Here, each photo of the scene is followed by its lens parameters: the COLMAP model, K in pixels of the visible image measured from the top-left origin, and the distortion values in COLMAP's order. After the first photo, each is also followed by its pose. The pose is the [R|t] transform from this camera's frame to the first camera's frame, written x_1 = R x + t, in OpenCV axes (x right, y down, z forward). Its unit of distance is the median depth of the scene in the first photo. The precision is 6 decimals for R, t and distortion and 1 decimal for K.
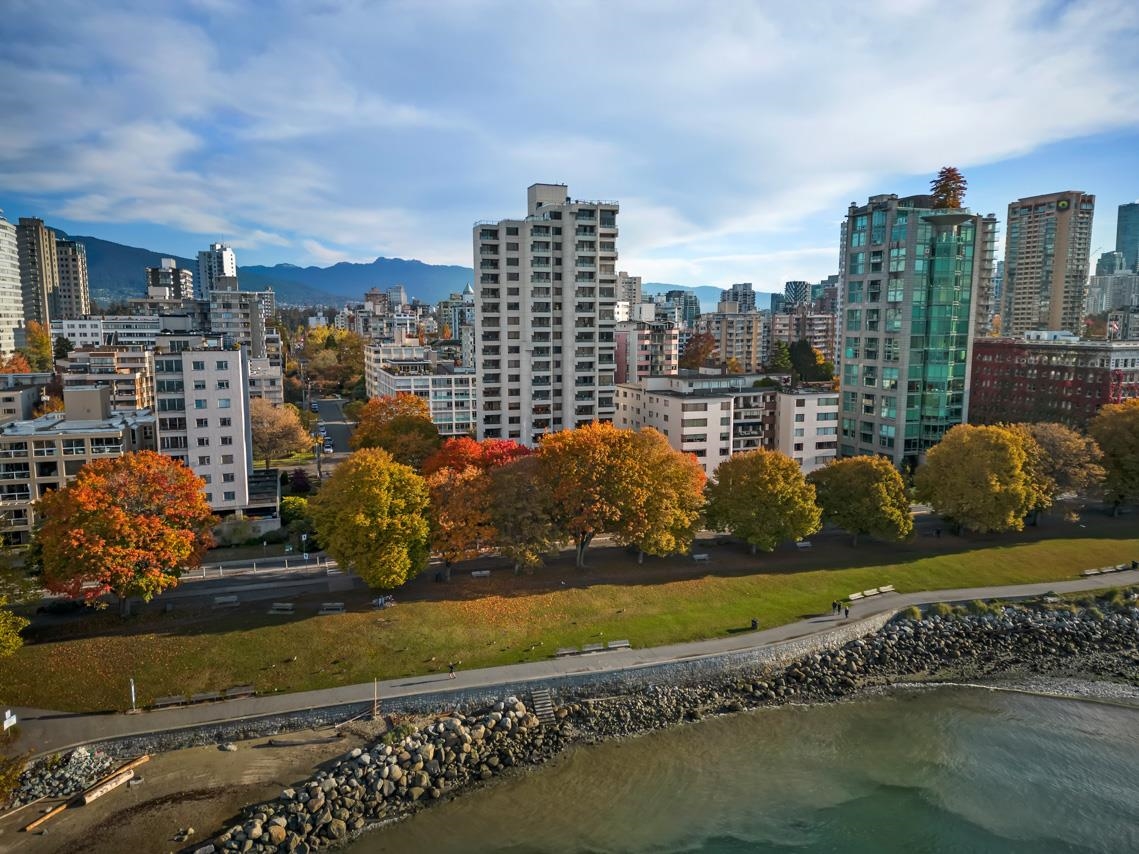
lens RADIAL K [[803.1, 0, 569.5], [0, 803.1, 427.0], [0, 0, 1]] dist [0.074875, -0.073541]
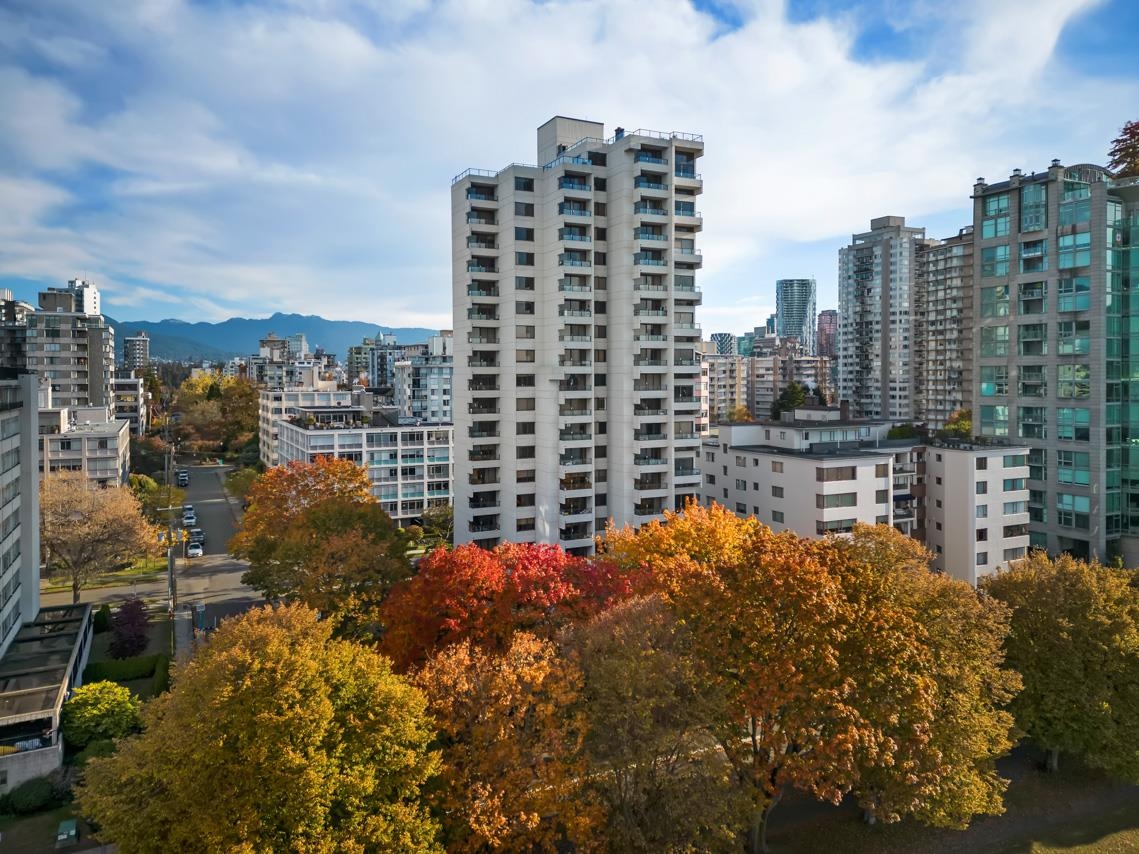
lens RADIAL K [[781.9, 0, 558.2], [0, 781.9, 386.3], [0, 0, 1]] dist [0.066453, -0.066020]
pose [[0.993026, -0.005560, 0.117767, -0.105115], [0.020075, 0.992275, -0.122426, -0.019403], [-0.116177, 0.123936, 0.985466, 0.401355]]
